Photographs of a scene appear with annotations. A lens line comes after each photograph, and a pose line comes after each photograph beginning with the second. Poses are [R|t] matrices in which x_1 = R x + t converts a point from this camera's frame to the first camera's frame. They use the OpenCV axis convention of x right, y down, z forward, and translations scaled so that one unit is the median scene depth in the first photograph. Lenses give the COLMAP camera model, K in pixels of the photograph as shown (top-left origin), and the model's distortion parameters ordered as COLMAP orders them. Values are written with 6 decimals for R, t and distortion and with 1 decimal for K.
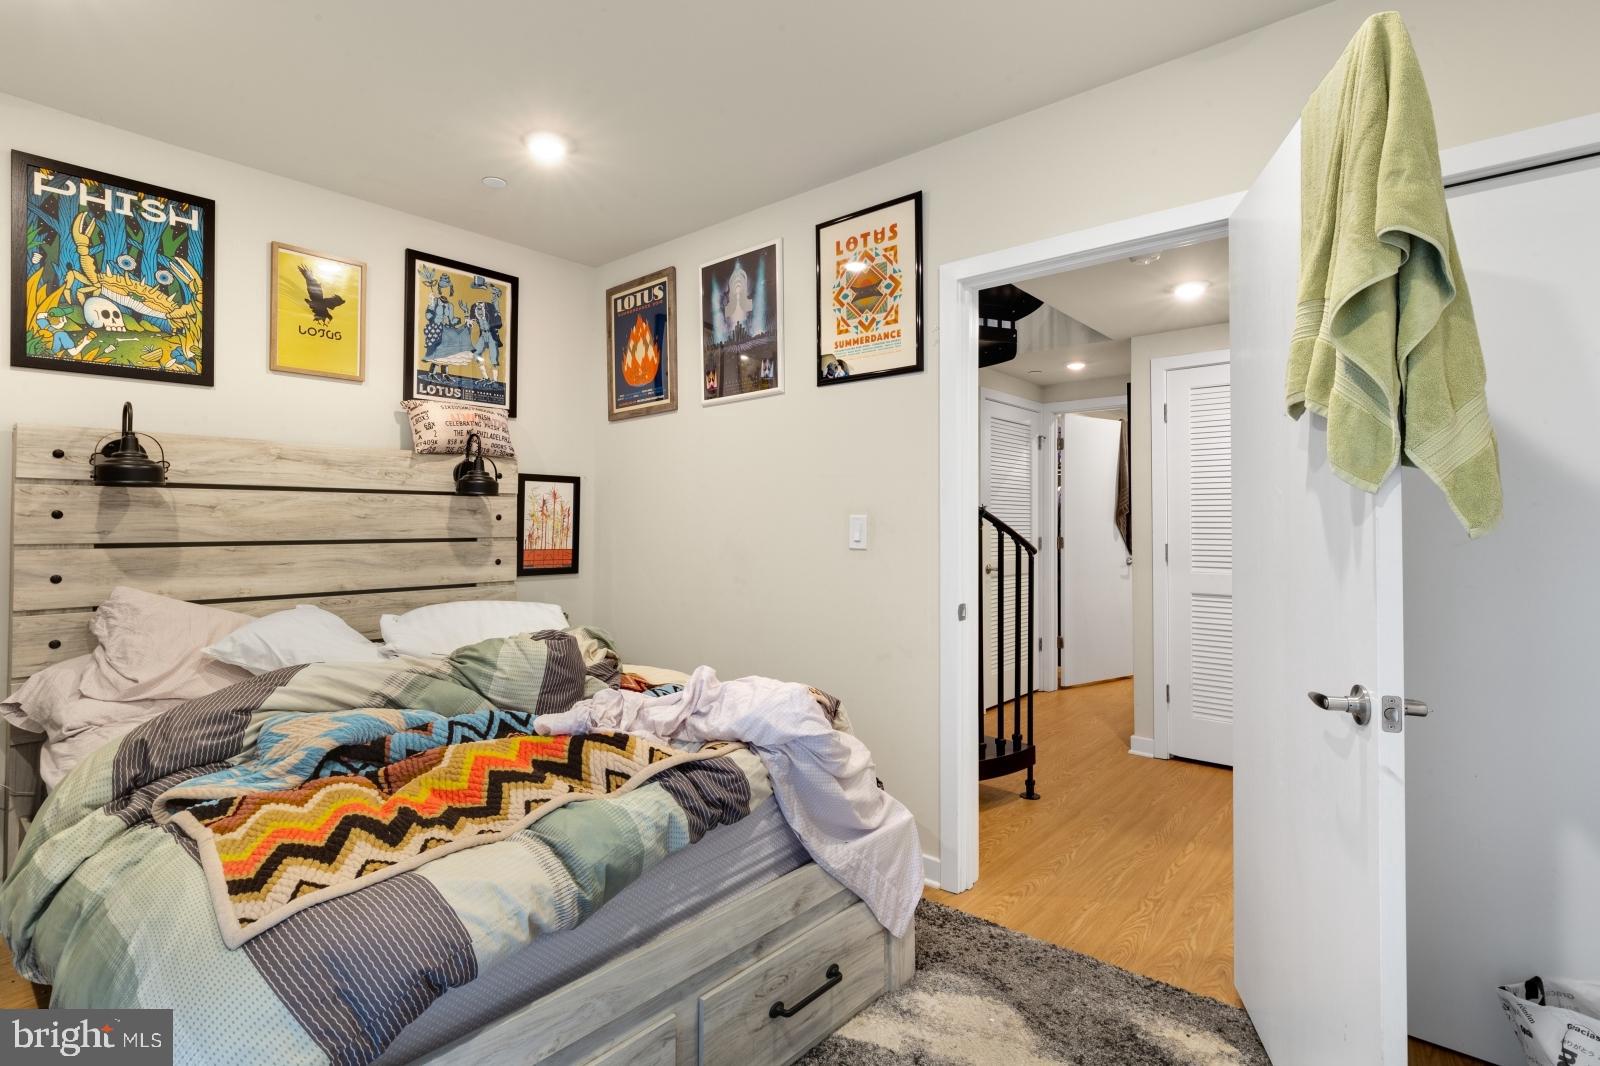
lens RADIAL K [[787.7, 0, 800.8], [0, 787.7, 508.5], [0, 0, 1]] dist [0.000716, -0.000508]
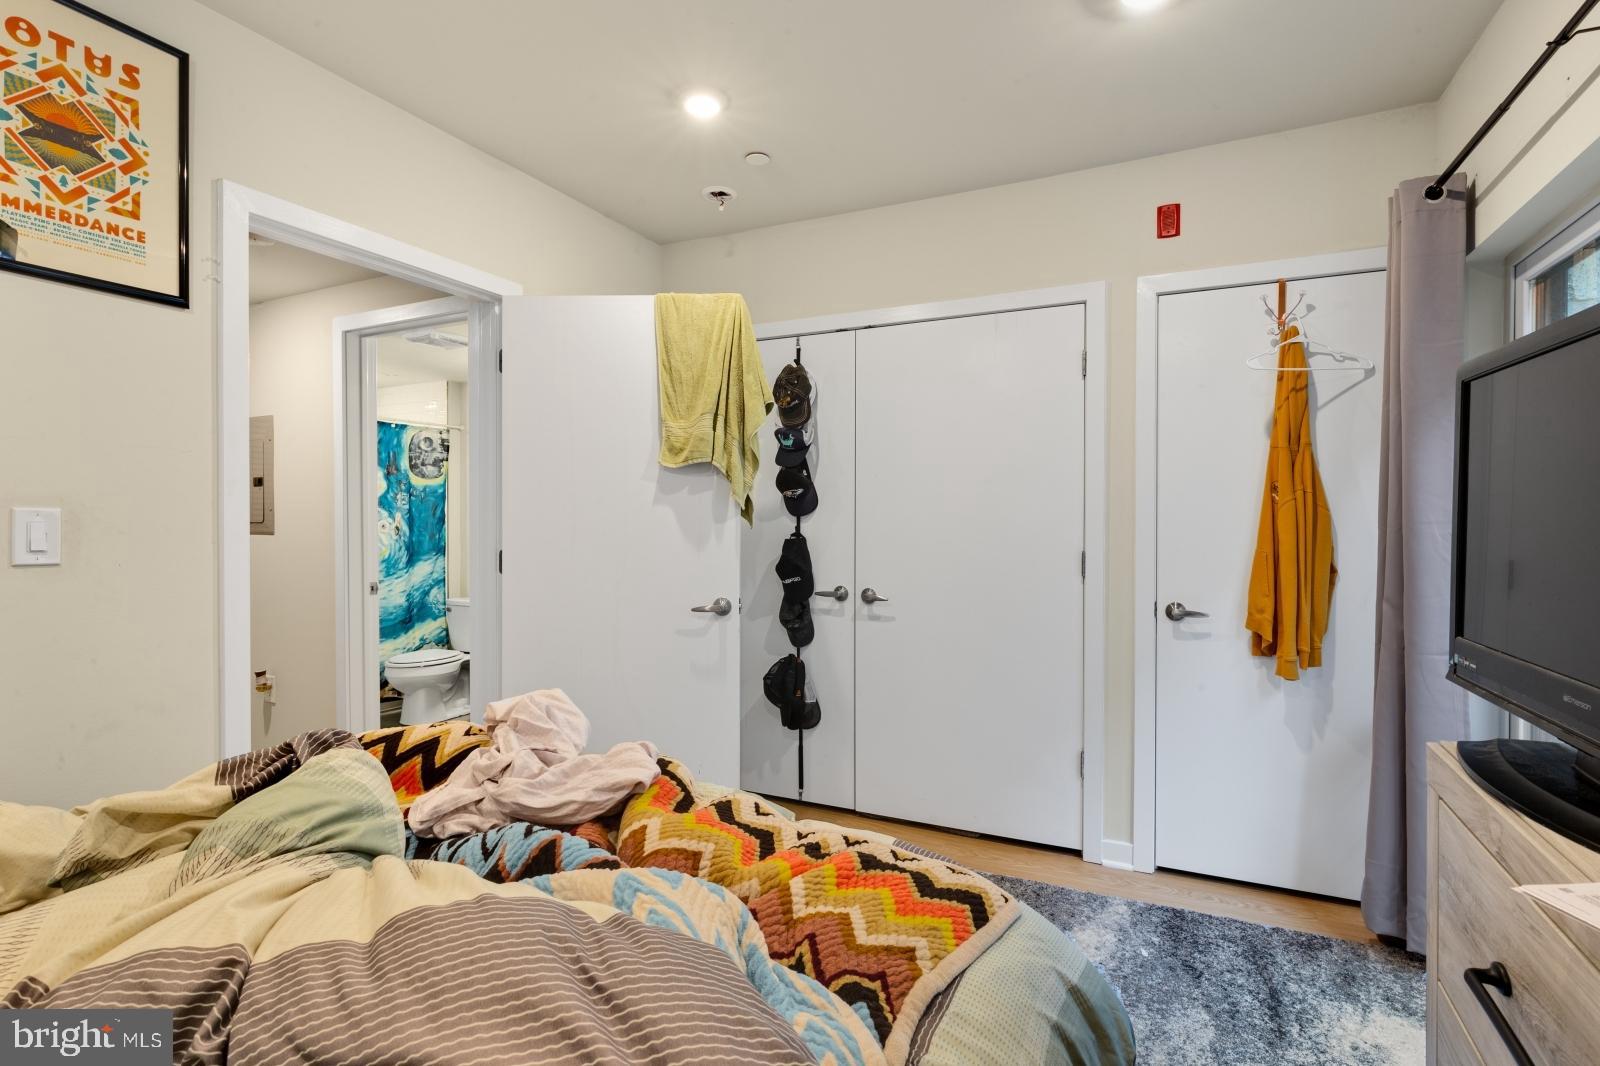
lens RADIAL K [[788.9, 0, 792.2], [0, 788.9, 546.3], [0, 0, 1]] dist [-0.004097, -0.002267]
pose [[-0.248393, -0.028888, 0.968228, -1.341570], [-0.021282, 0.999477, 0.024360, 0.024853], [-0.968425, -0.014555, -0.248878, 1.261129]]
